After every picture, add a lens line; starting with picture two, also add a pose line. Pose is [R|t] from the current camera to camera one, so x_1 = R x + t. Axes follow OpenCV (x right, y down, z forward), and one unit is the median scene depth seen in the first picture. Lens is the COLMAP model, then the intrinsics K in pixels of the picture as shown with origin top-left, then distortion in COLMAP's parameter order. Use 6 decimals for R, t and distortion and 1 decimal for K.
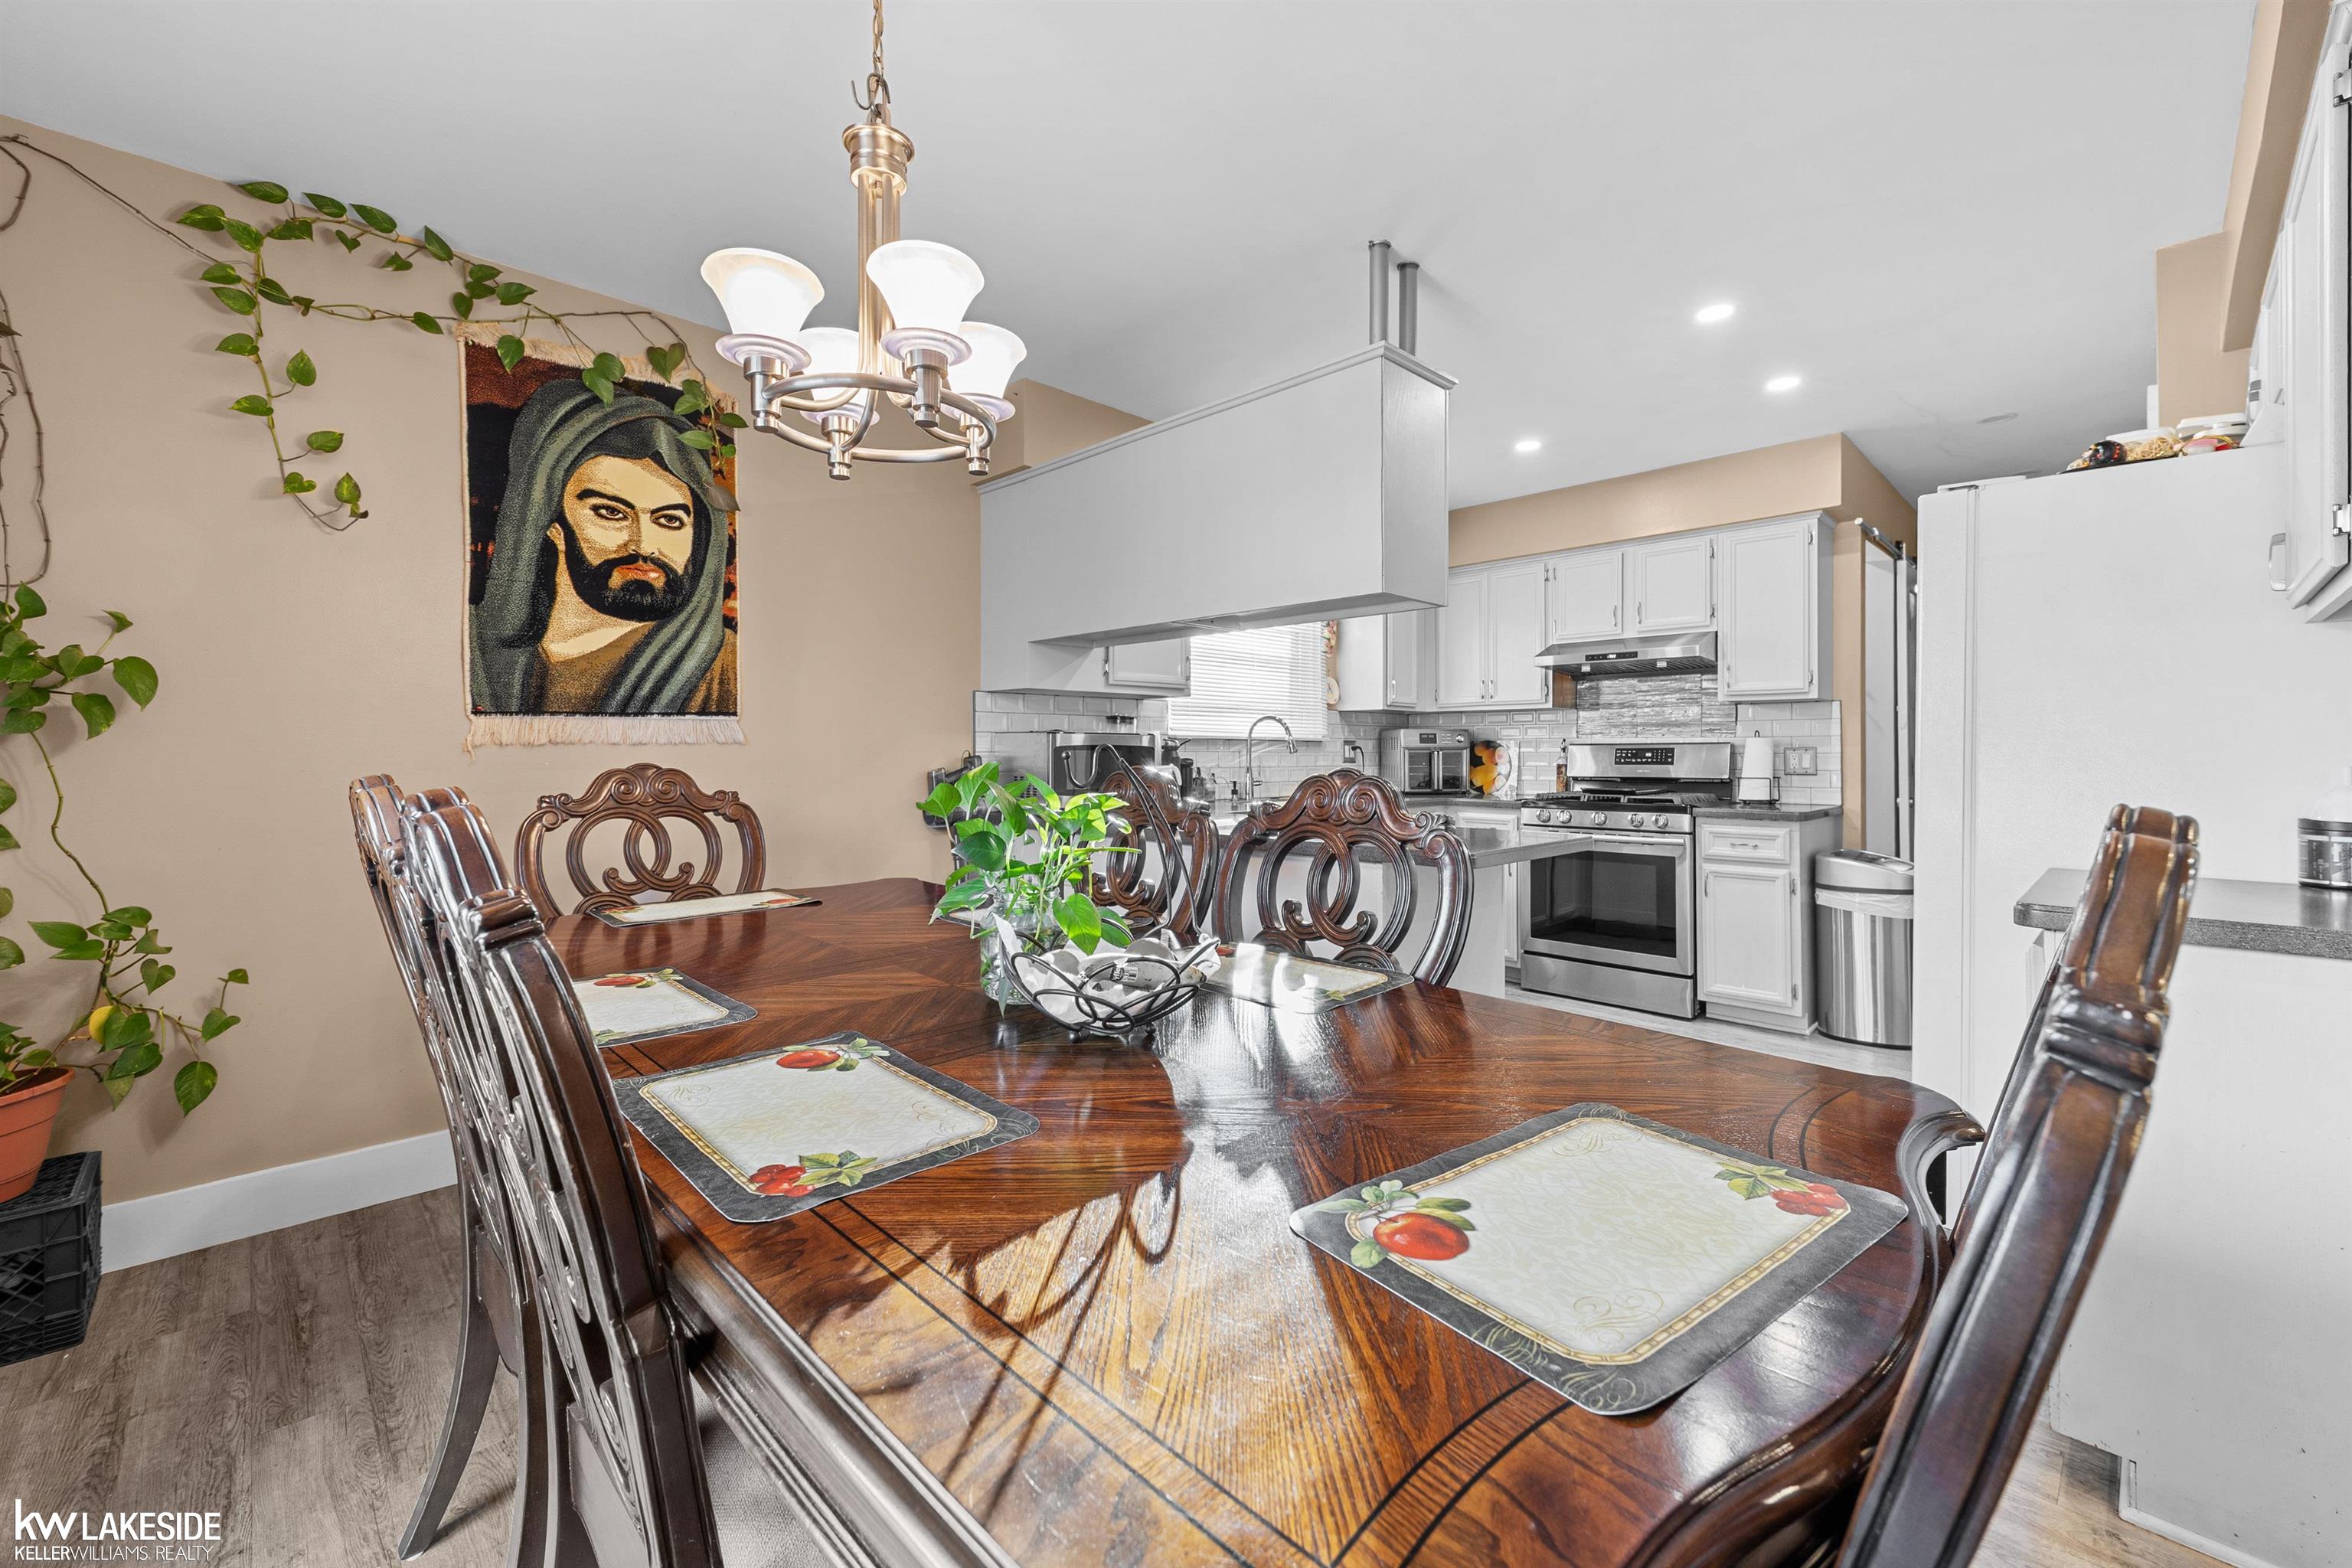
lens RADIAL K [[947.6, 0, 1189.9], [0, 947.6, 757.1], [0, 0, 1]] dist [-0.001785, -0.000285]
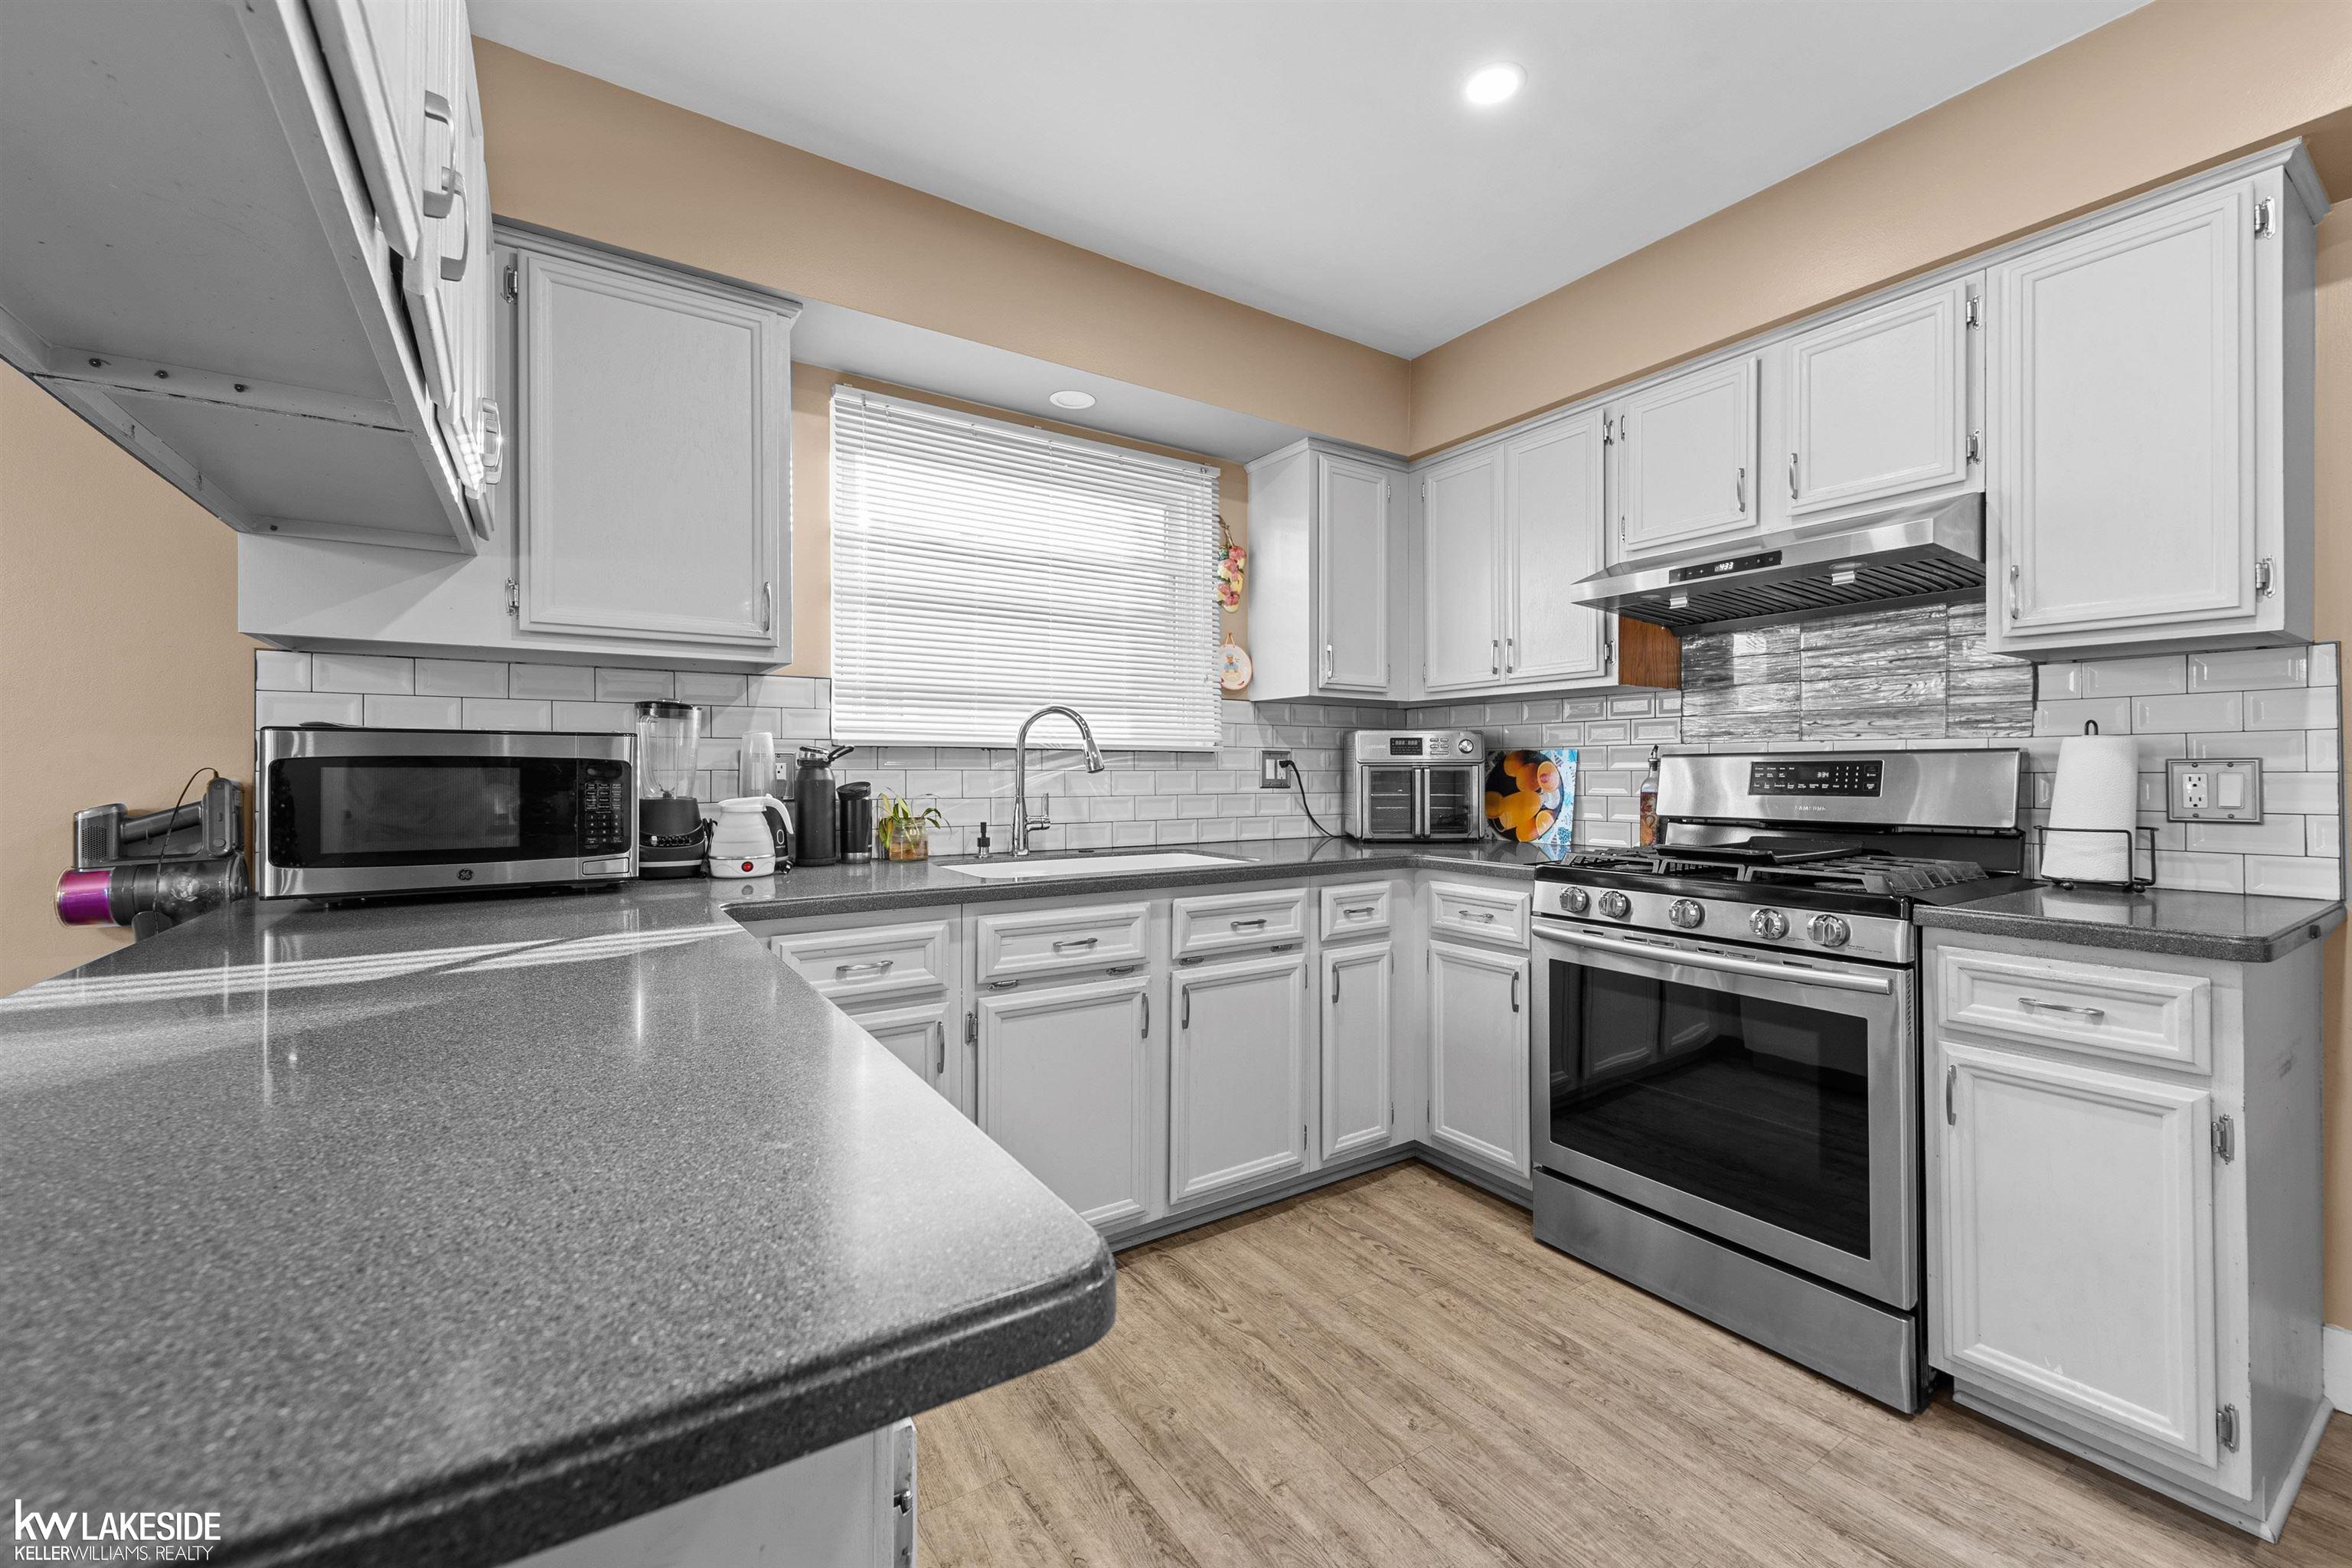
lens RADIAL K [[922.5, 0, 1185.5], [0, 922.5, 772.4], [0, 0, 1]] dist [0.001824, -0.000020]
pose [[0.976958, -0.000131, -0.213434, 0.307872], [-0.000644, 0.999993, -0.003562, -0.002304], [0.213433, 0.003617, 0.976951, 0.540245]]
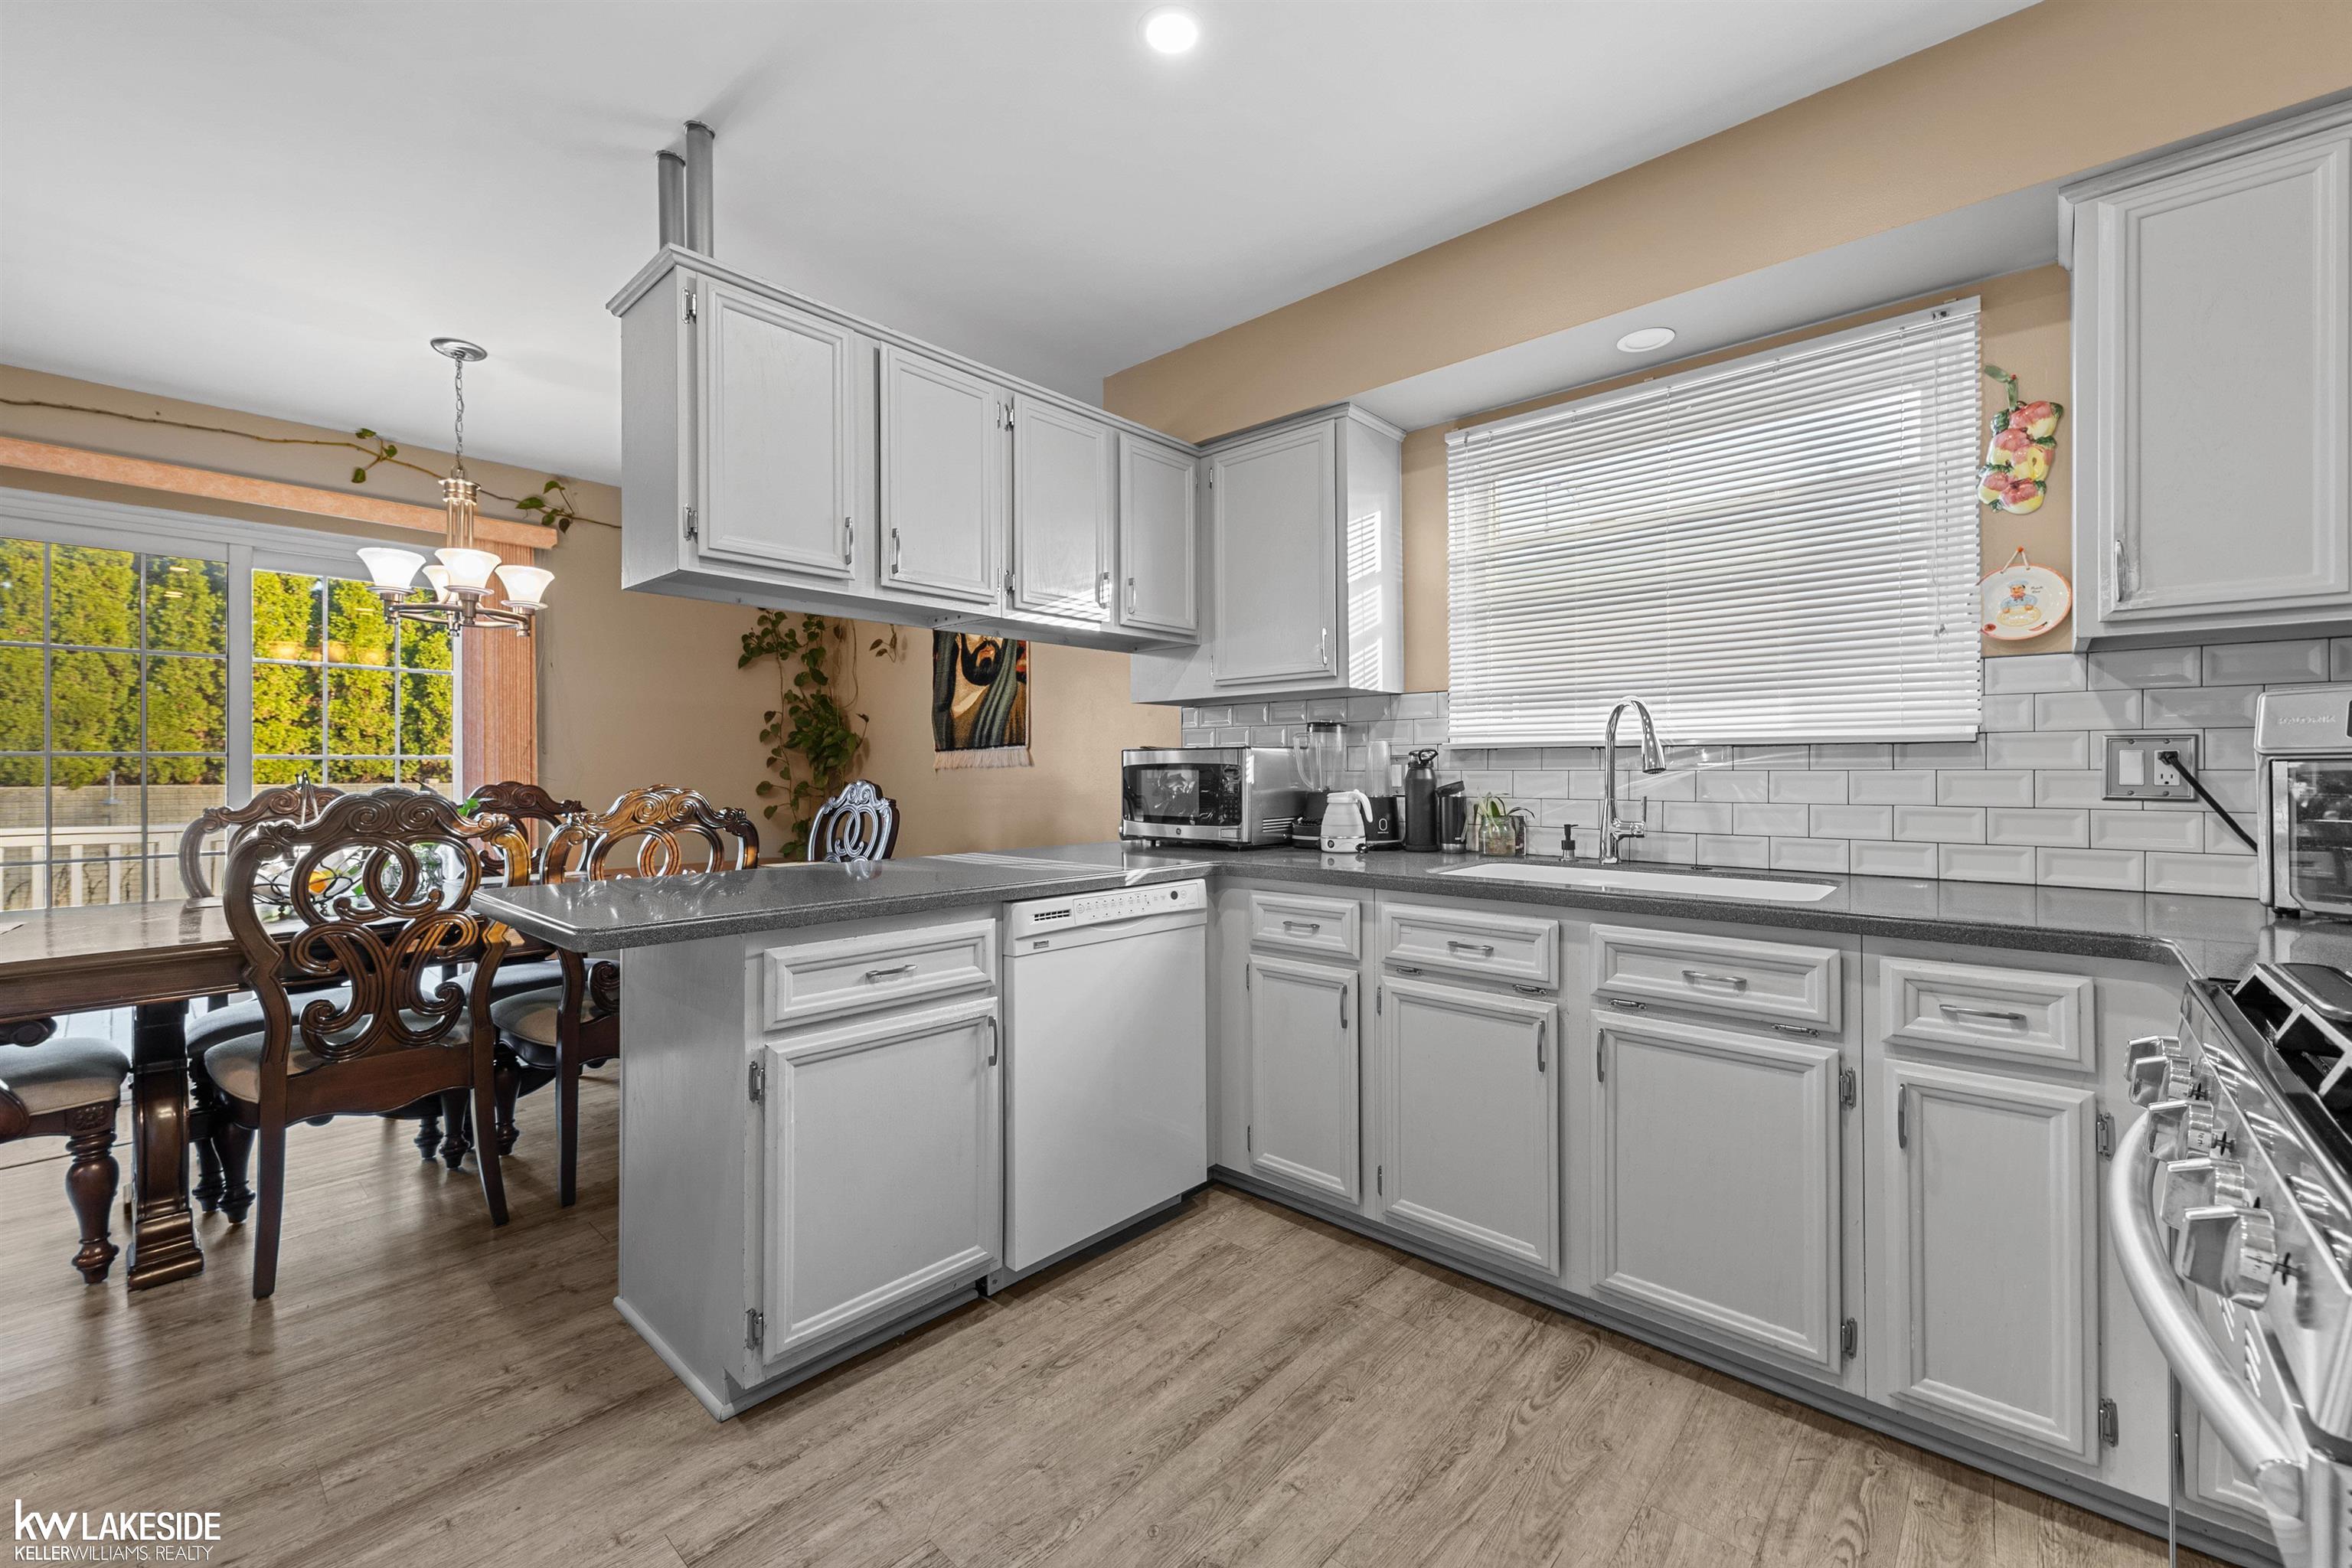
lens RADIAL K [[940.5, 0, 1207.4], [0, 940.5, 771.1], [0, 0, 1]] dist [0.009443, -0.000019]
pose [[0.065057, -0.001054, -0.997881, 0.625336], [-0.003363, 0.999994, -0.001275, -0.003780], [0.997876, 0.003439, 0.065053, 0.836121]]
